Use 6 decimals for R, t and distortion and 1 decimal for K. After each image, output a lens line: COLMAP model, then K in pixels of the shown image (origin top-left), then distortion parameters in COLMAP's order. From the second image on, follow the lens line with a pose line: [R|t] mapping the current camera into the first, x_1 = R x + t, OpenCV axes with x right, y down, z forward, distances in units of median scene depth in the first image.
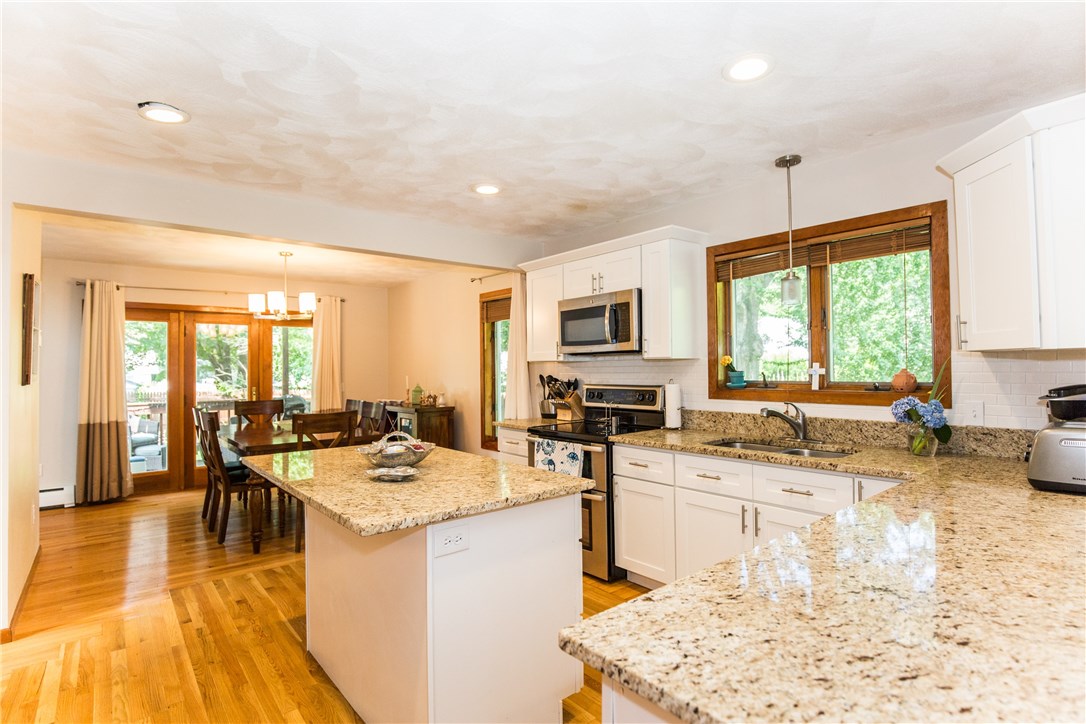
lens RADIAL K [[534.7, 0, 543.0], [0, 534.7, 362.0], [0, 0, 1]] dist [-0.022562, -0.000430]
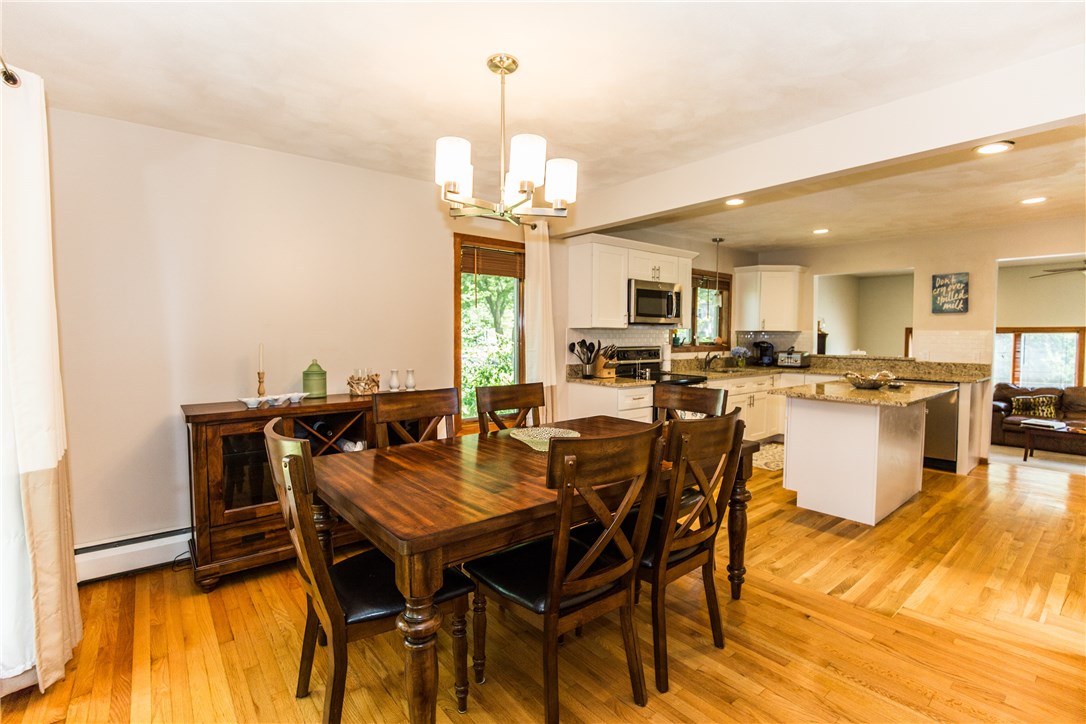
lens RADIAL K [[502.0, 0, 547.8], [0, 502.0, 357.9], [0, 0, 1]] dist [-0.021479, 0.001538]
pose [[-0.006909, -0.034167, 0.999392, -1.316113], [-0.014552, 0.999314, 0.034063, 0.035347], [-0.999870, -0.014308, -0.007402, 1.406622]]
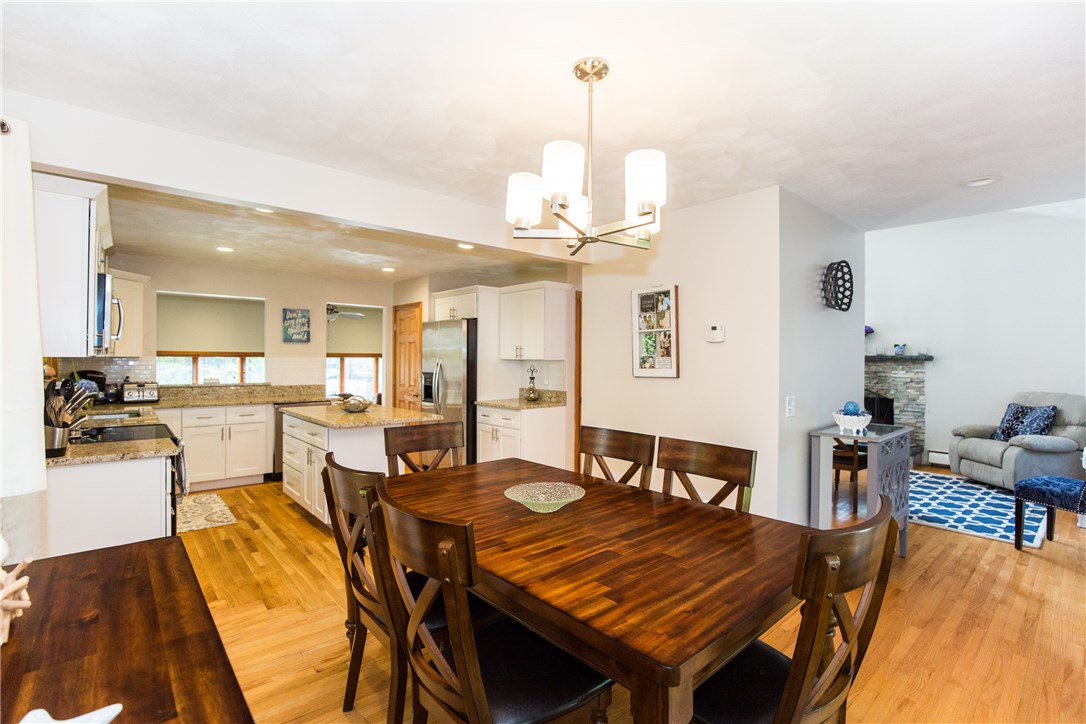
lens RADIAL K [[502.0, 0, 547.8], [0, 502.0, 357.9], [0, 0, 1]] dist [-0.021479, 0.001538]
pose [[-0.999529, 0.003470, -0.030497, -0.642085], [0.003847, 0.999917, -0.012323, 0.011658], [0.030452, -0.012435, -0.999459, 1.979914]]
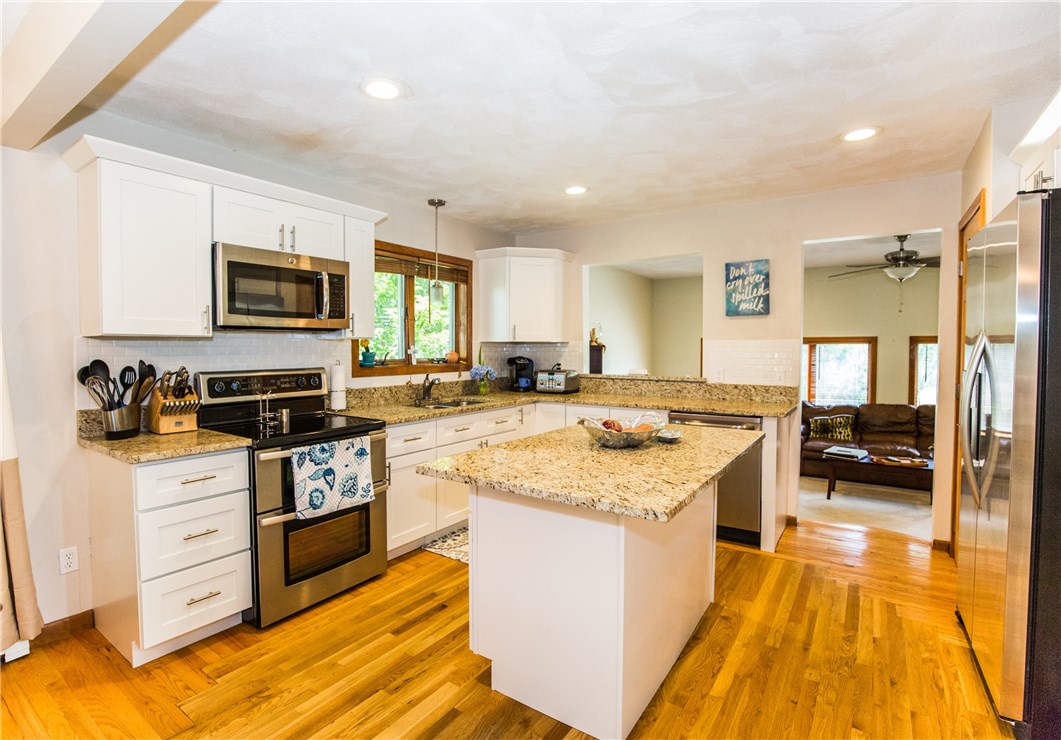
lens RADIAL K [[513.2, 0, 504.2], [0, 513.2, 367.6], [0, 0, 1]] dist [-0.031326, -0.000319]
pose [[-0.247897, -0.025091, 0.968461, -0.756663], [-0.006411, 0.999685, 0.024259, 0.021891], [-0.968765, -0.000195, -0.247980, 0.960103]]
